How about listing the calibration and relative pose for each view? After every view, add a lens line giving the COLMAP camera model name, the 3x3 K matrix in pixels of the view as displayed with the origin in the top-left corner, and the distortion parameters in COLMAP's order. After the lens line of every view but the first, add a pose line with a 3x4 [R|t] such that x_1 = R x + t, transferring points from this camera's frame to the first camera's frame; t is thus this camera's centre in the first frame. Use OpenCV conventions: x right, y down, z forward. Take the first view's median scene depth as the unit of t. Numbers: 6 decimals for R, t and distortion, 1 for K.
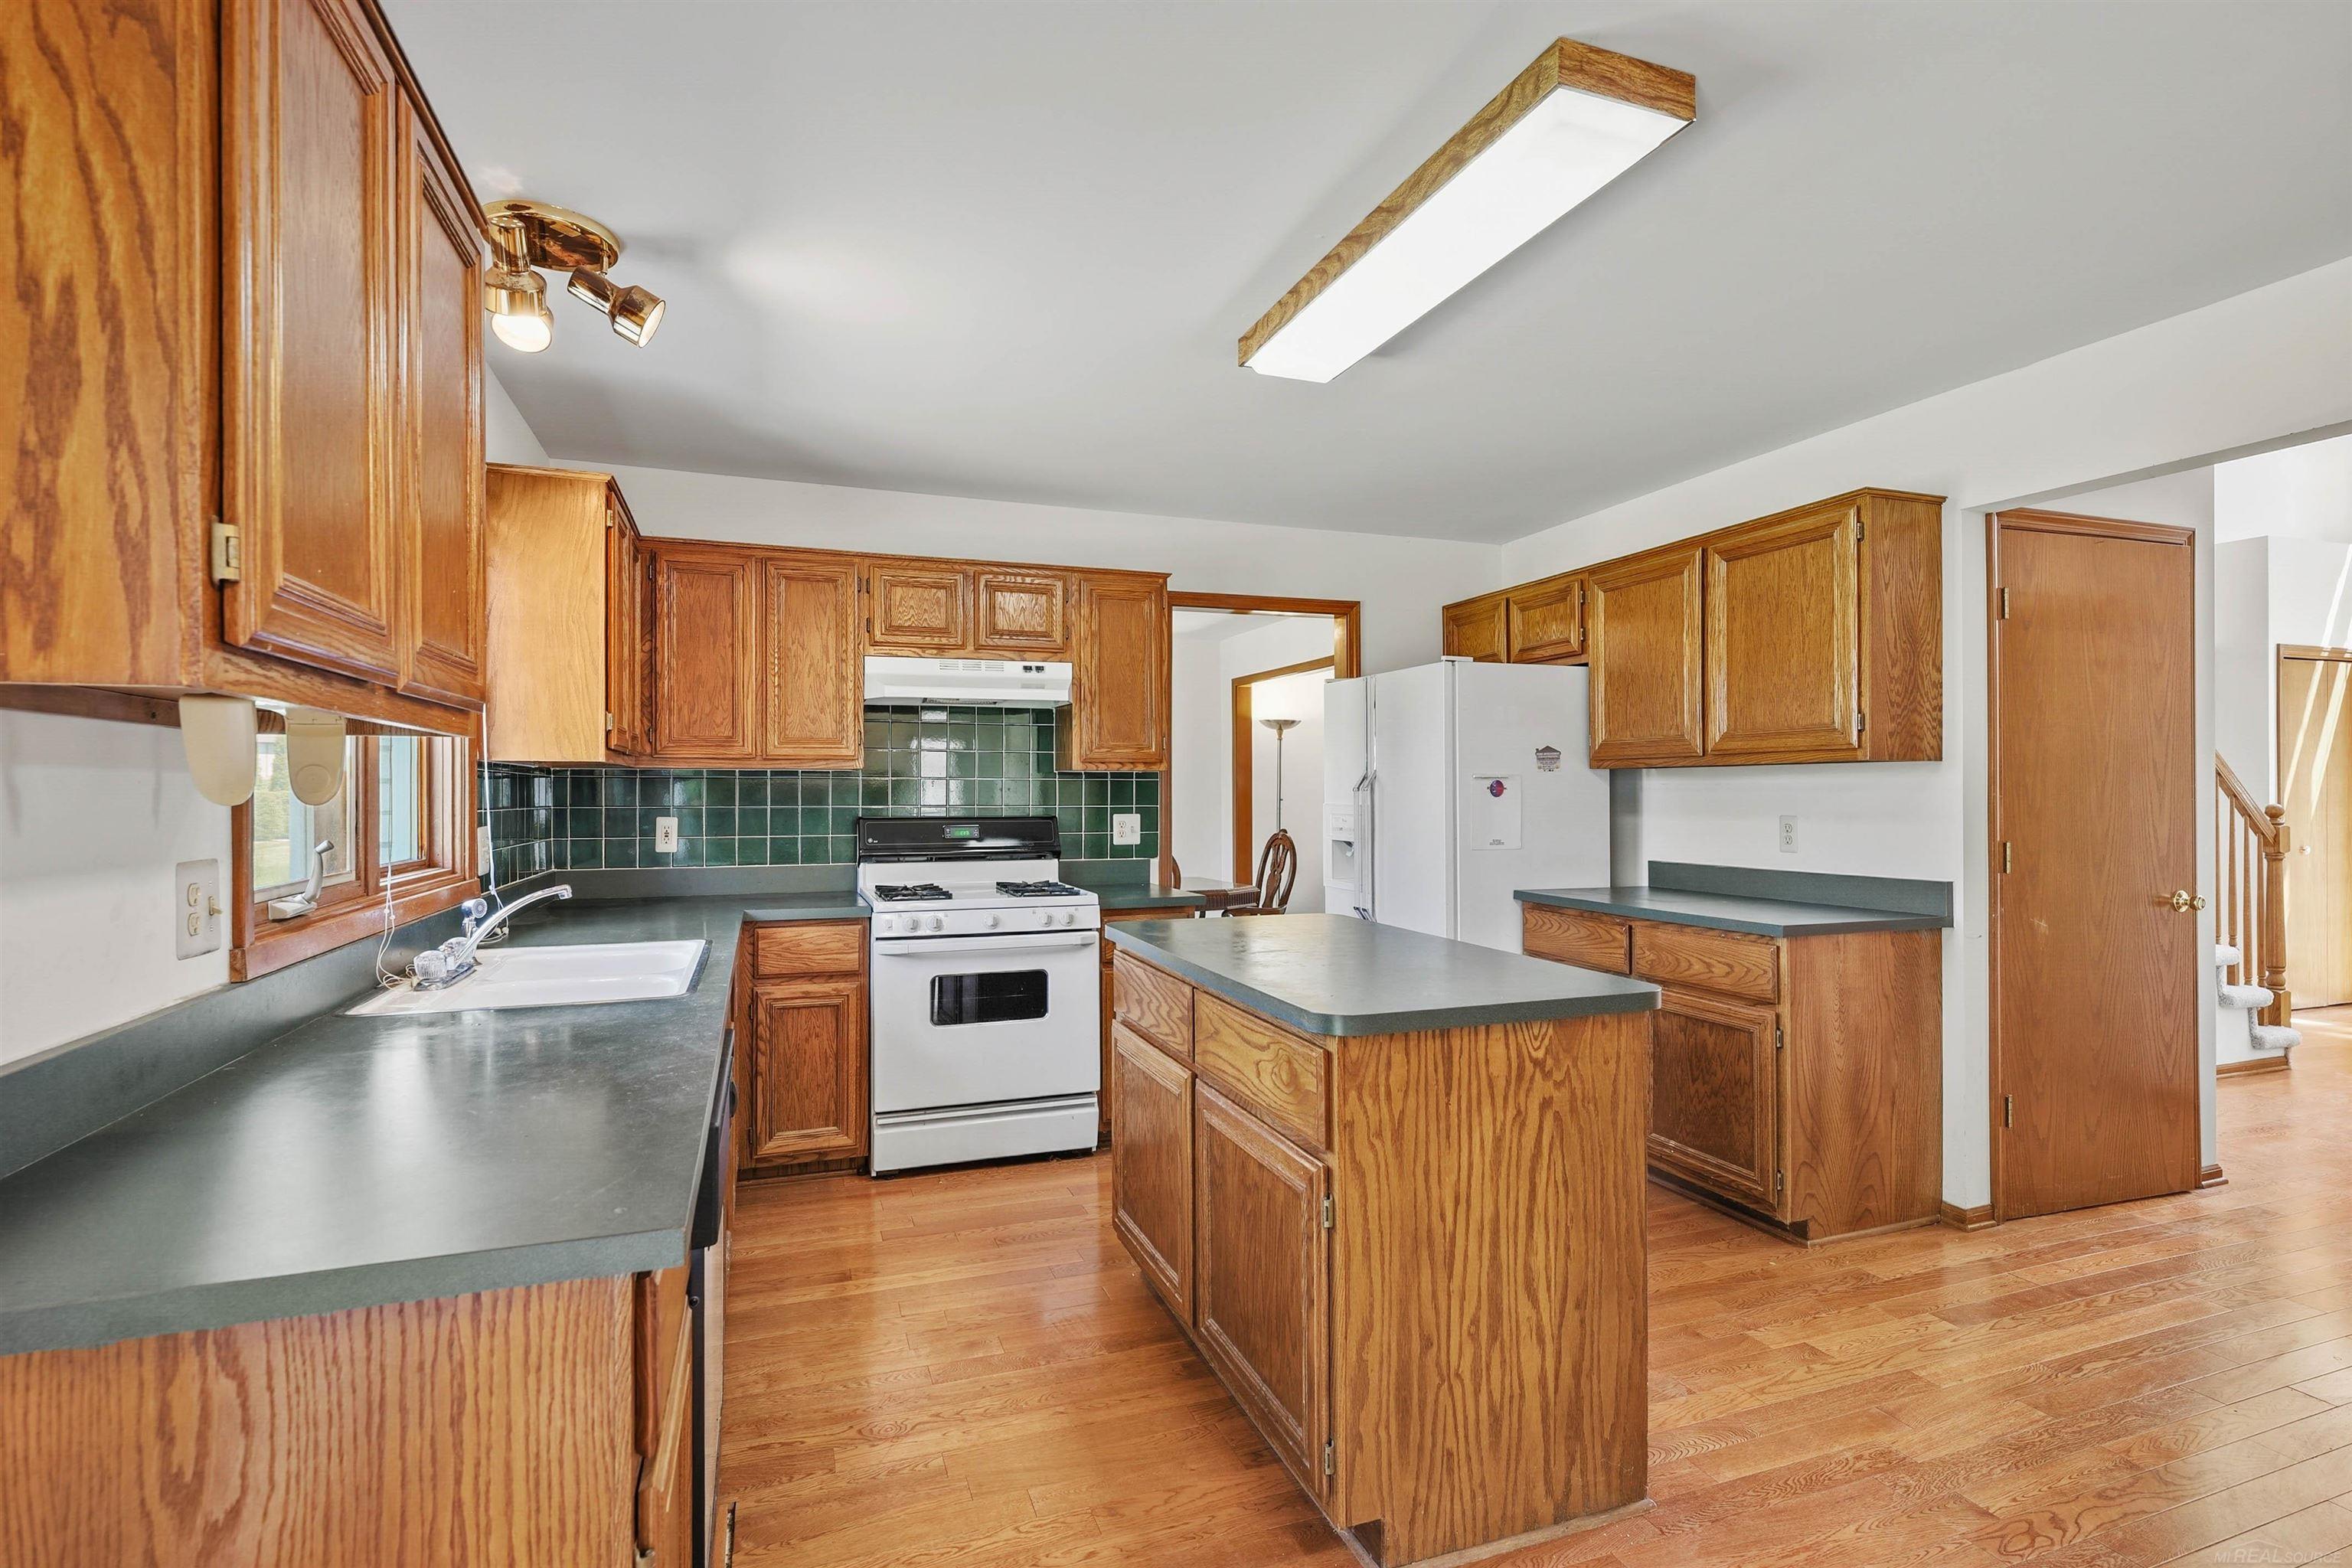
lens RADIAL K [[1111.3, 0, 1174.2], [0, 1111.3, 781.3], [0, 0, 1]] dist [0.002848, 0.000514]
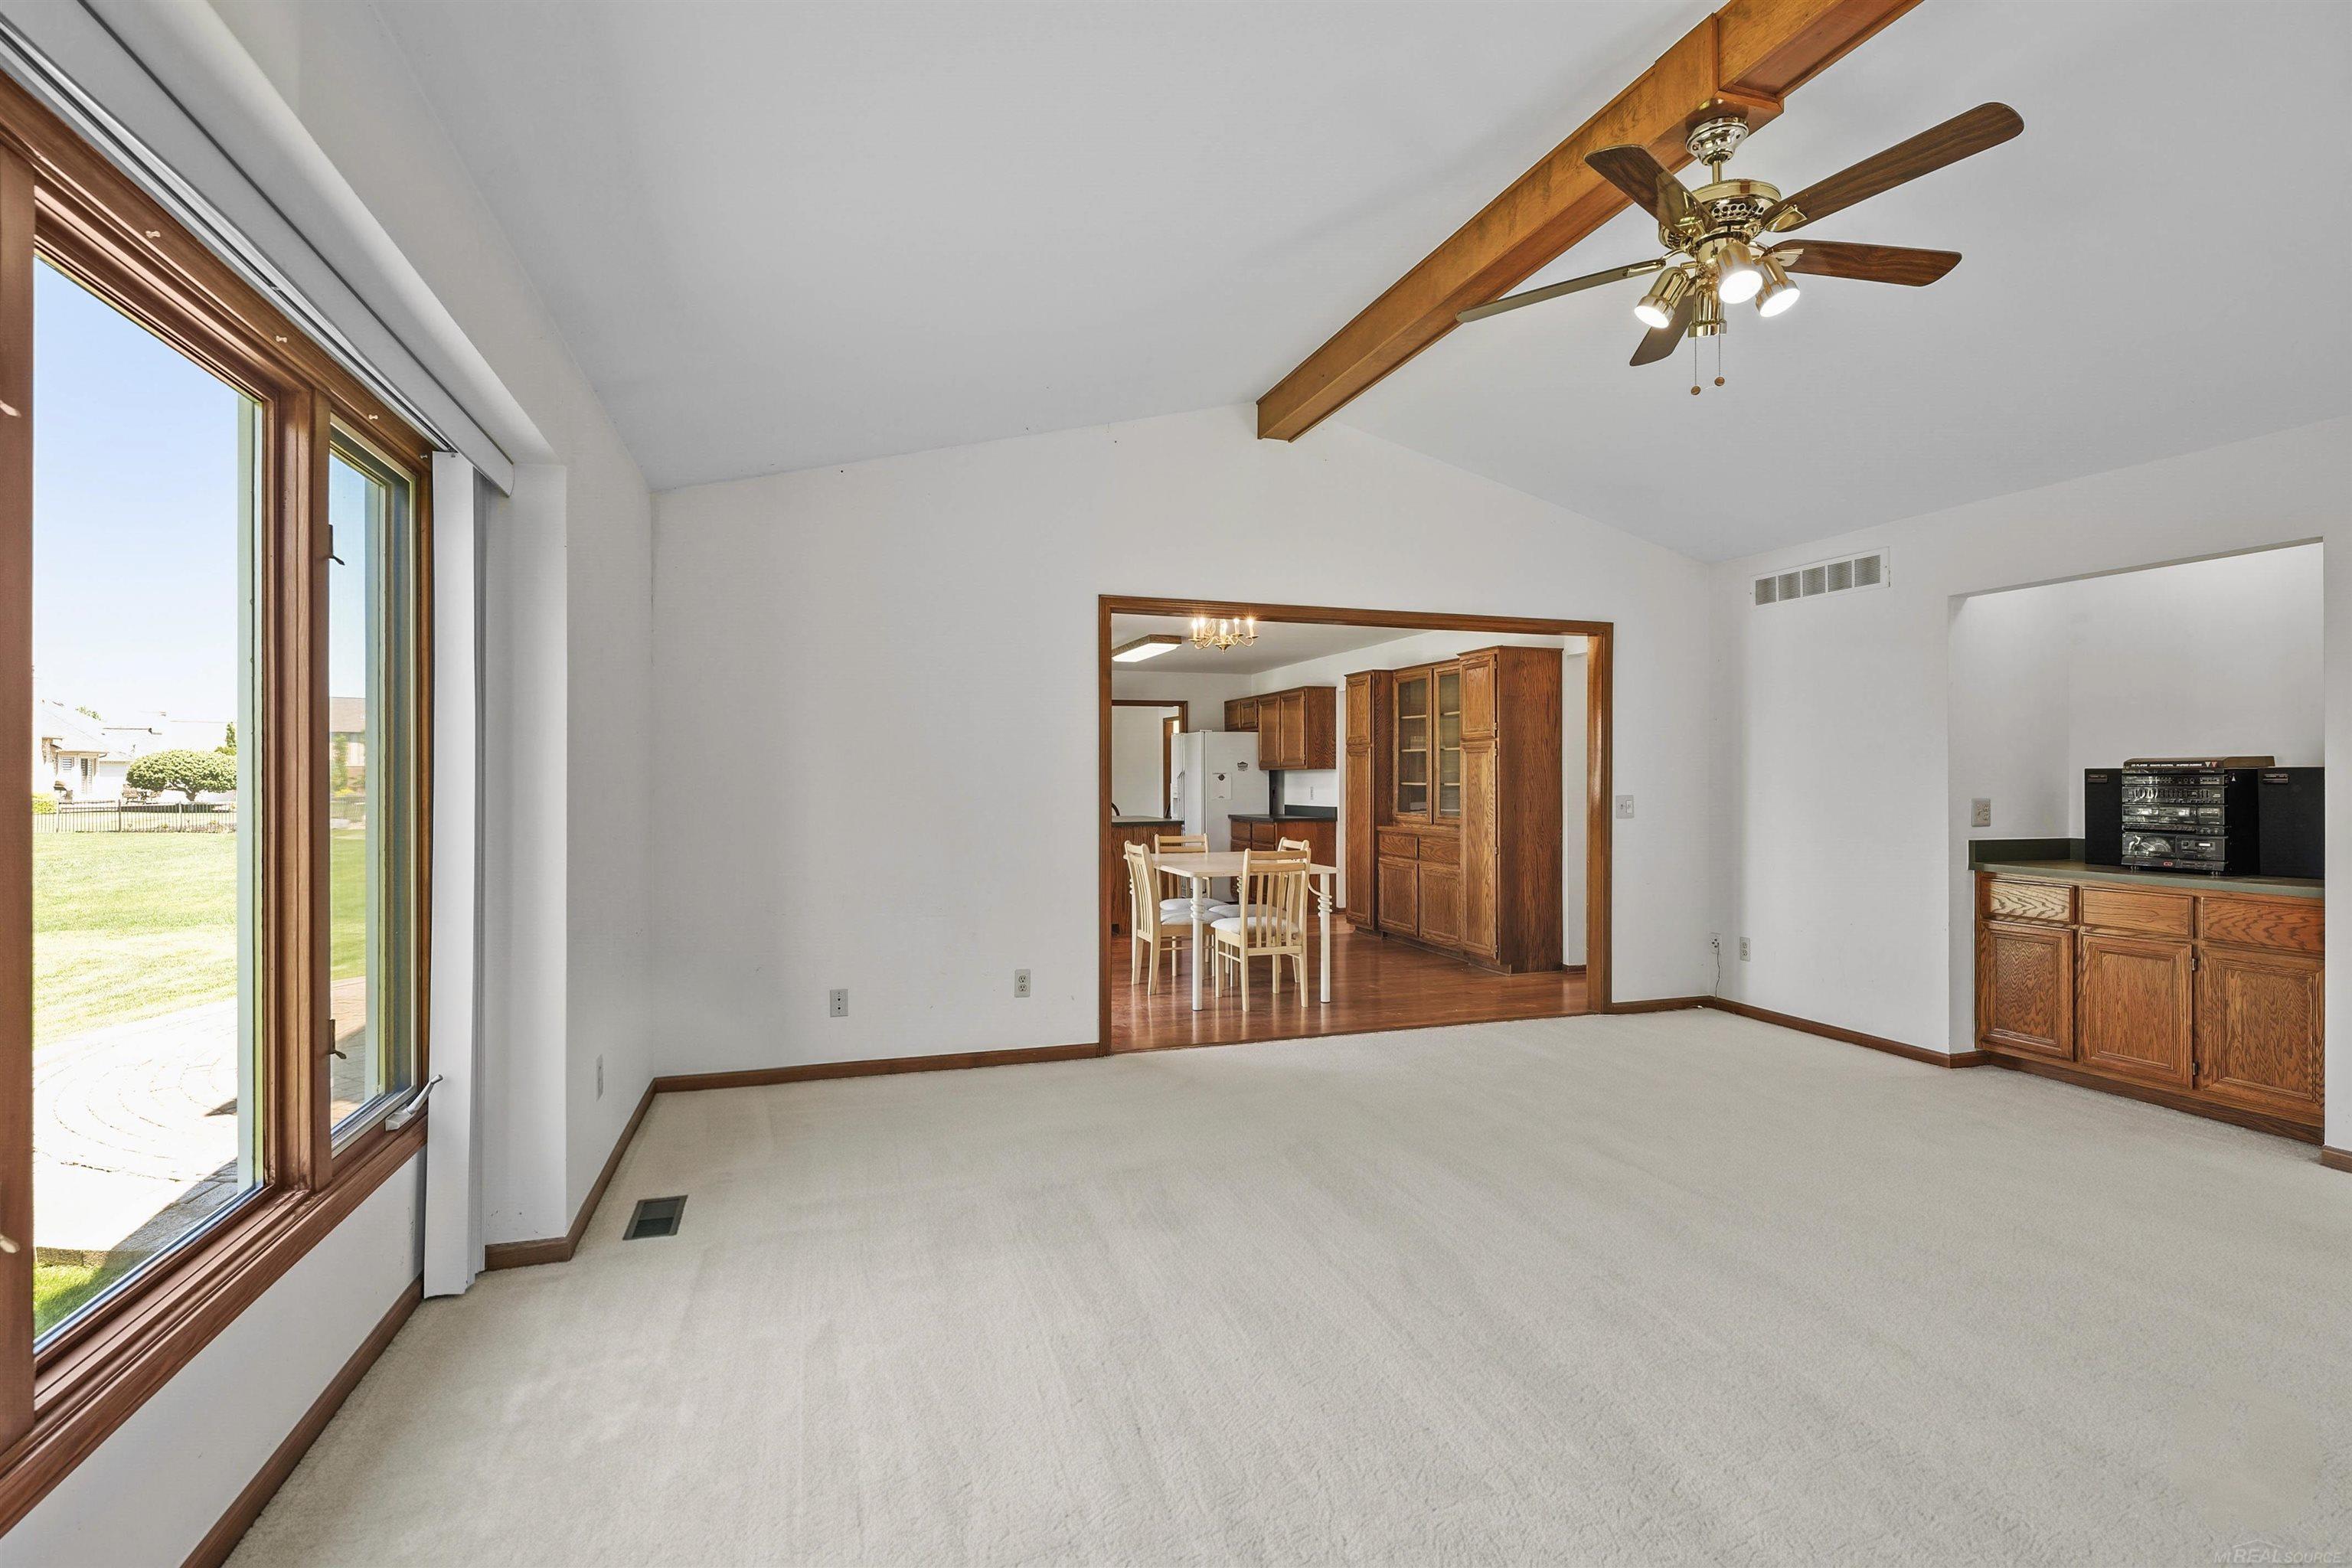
lens RADIAL K [[1111.3, 0, 1178.4], [0, 1111.3, 776.8], [0, 0, 1]] dist [0.002848, 0.000514]
pose [[0.999826, -0.002018, -0.018528, 0.228788], [0.001969, 0.999995, -0.002647, 0.011080], [0.018534, 0.002611, 0.999825, -1.701415]]
